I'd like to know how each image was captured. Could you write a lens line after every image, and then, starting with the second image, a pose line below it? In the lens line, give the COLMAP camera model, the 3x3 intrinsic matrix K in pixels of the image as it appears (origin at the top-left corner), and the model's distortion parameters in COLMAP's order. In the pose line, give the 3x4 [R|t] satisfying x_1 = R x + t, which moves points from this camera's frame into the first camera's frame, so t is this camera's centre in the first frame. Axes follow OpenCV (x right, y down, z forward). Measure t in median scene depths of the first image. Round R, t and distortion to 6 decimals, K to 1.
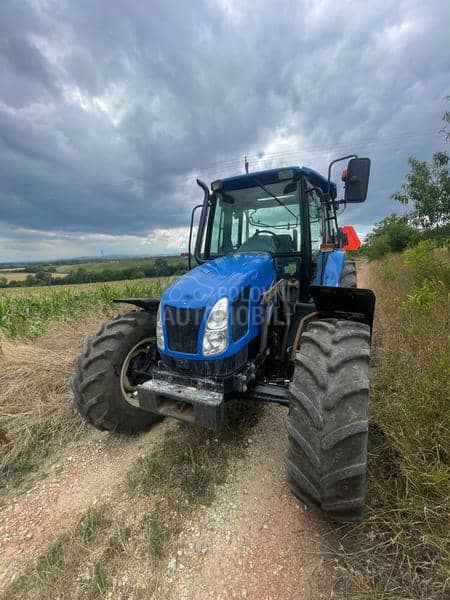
lens RADIAL K [[244.6, 0, 223.7], [0, 244.6, 299.4], [0, 0, 1]] dist [-0.010755, 0.000597]
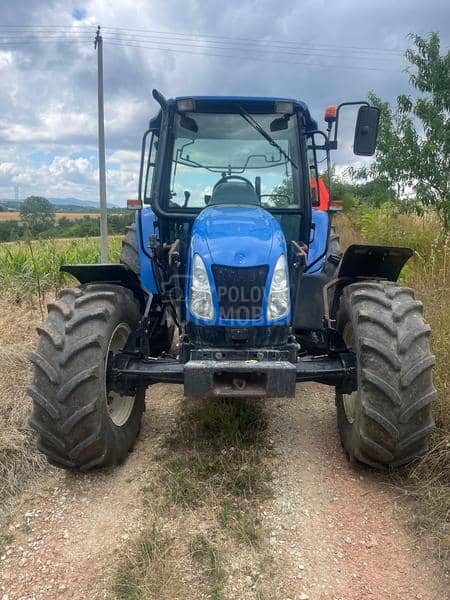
lens RADIAL K [[470.1, 0, 223.0], [0, 470.1, 298.8], [0, 0, 1]] dist [0.043564, -0.077404]
pose [[0.900745, -0.022541, 0.433763, -0.851154], [0.023675, 0.999716, 0.002788, 0.129990], [-0.433702, 0.007758, 0.901023, -0.396108]]
